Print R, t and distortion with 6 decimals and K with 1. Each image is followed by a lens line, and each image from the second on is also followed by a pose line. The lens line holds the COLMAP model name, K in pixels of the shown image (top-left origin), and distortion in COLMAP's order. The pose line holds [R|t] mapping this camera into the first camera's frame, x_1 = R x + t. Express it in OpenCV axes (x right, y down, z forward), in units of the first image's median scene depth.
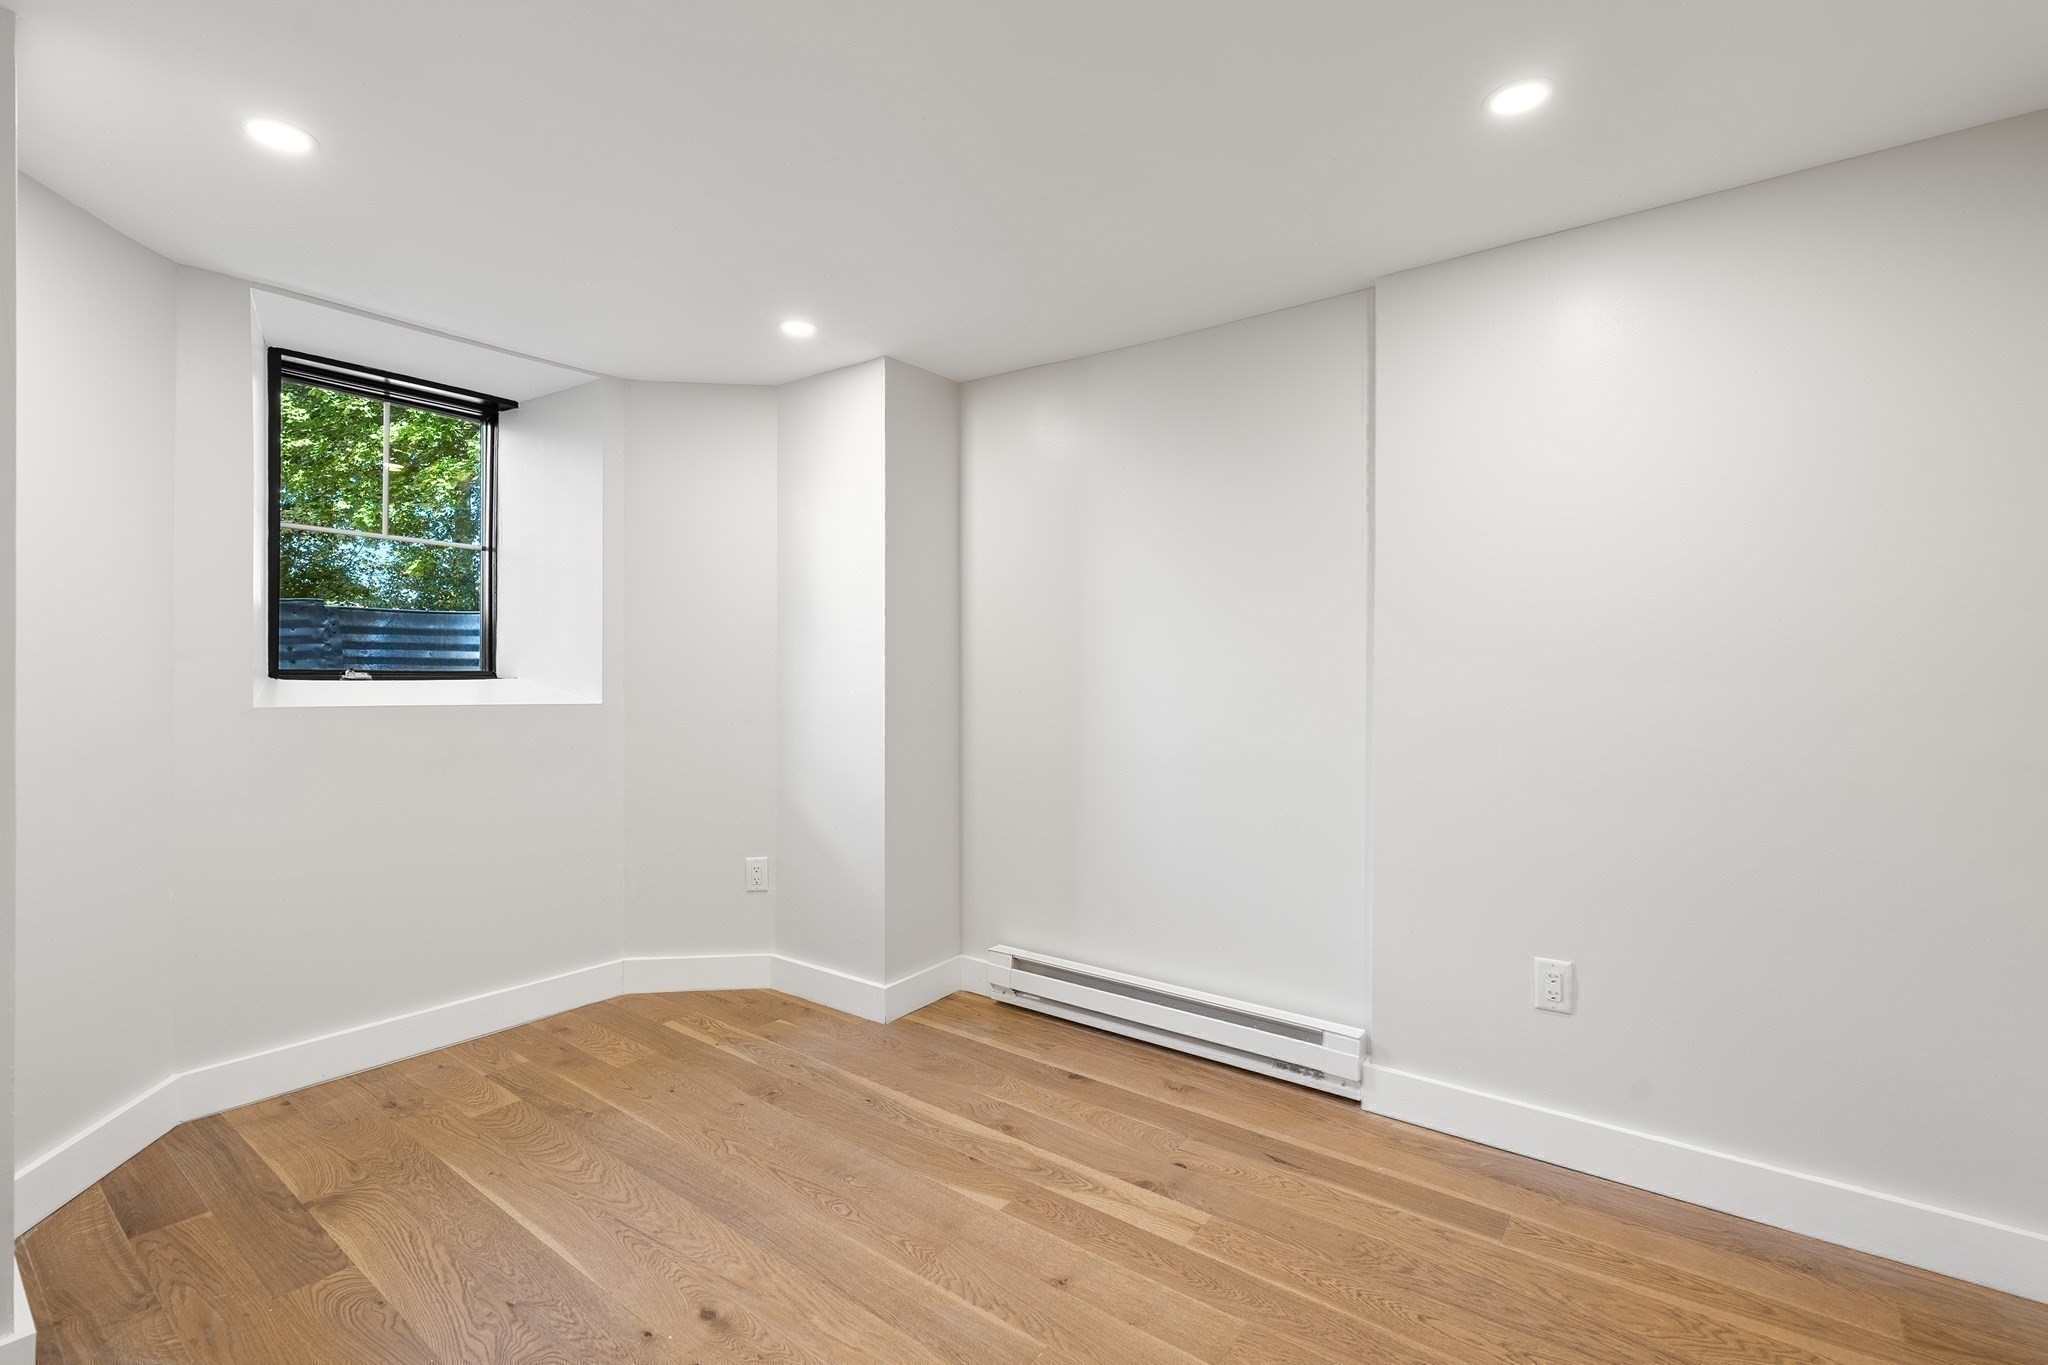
lens RADIAL K [[930.6, 0, 1027.9], [0, 930.6, 683.2], [0, 0, 1]] dist [-0.008392, 0.001711]
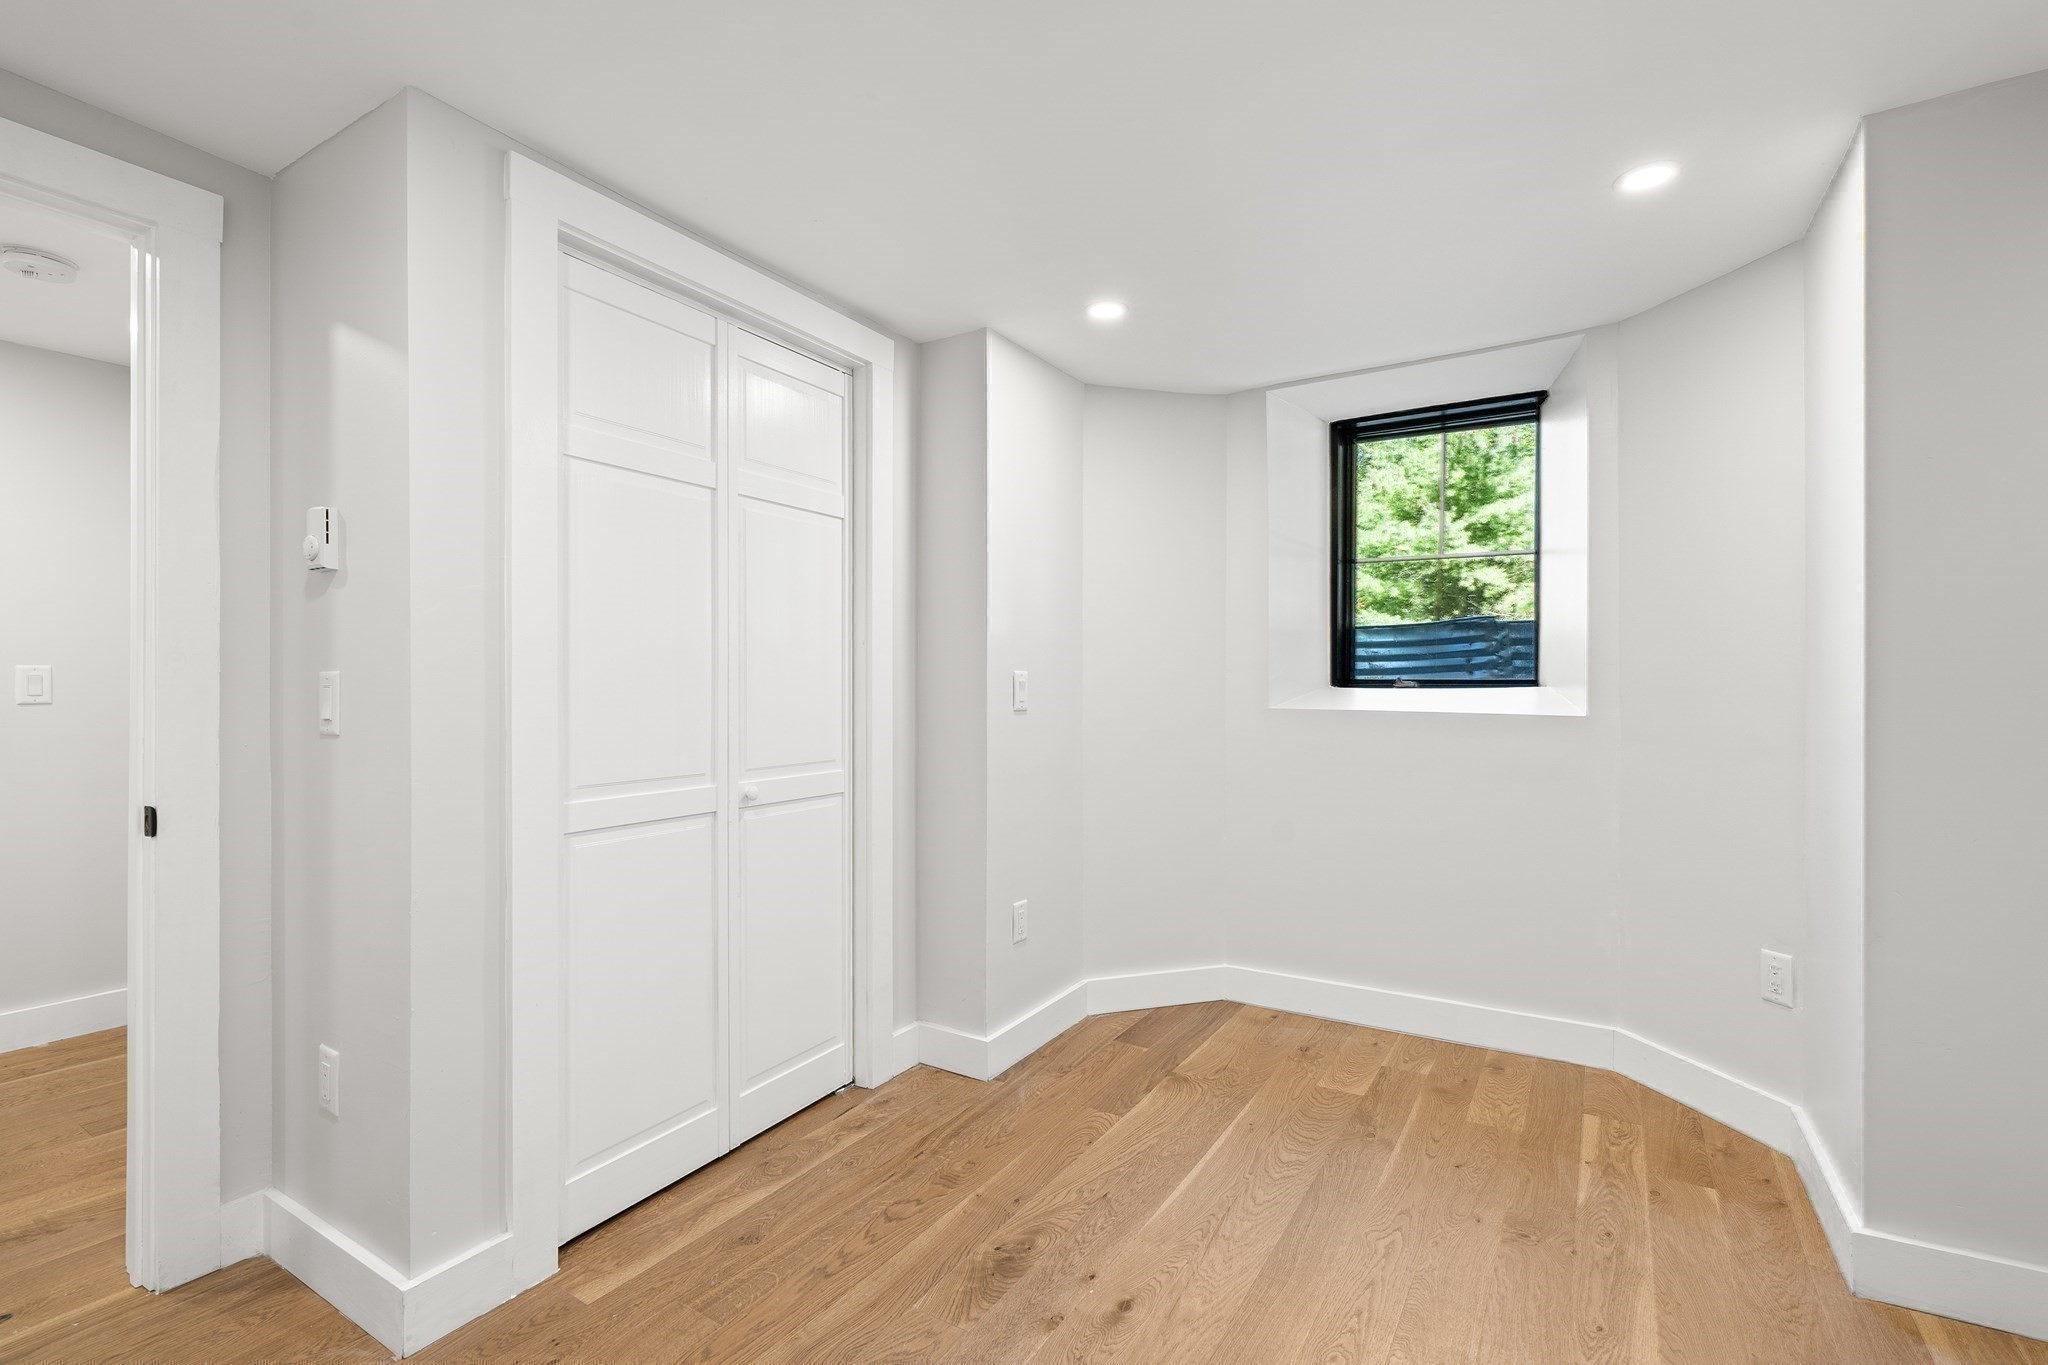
lens RADIAL K [[930.6, 0, 1026.2], [0, 930.6, 684.7], [0, 0, 1]] dist [-0.008392, 0.001711]
pose [[0.080685, -0.001188, -0.996739, 0.400204], [-0.010400, 0.999944, -0.002034, -0.000075], [0.996685, 0.010530, 0.080668, 0.481260]]
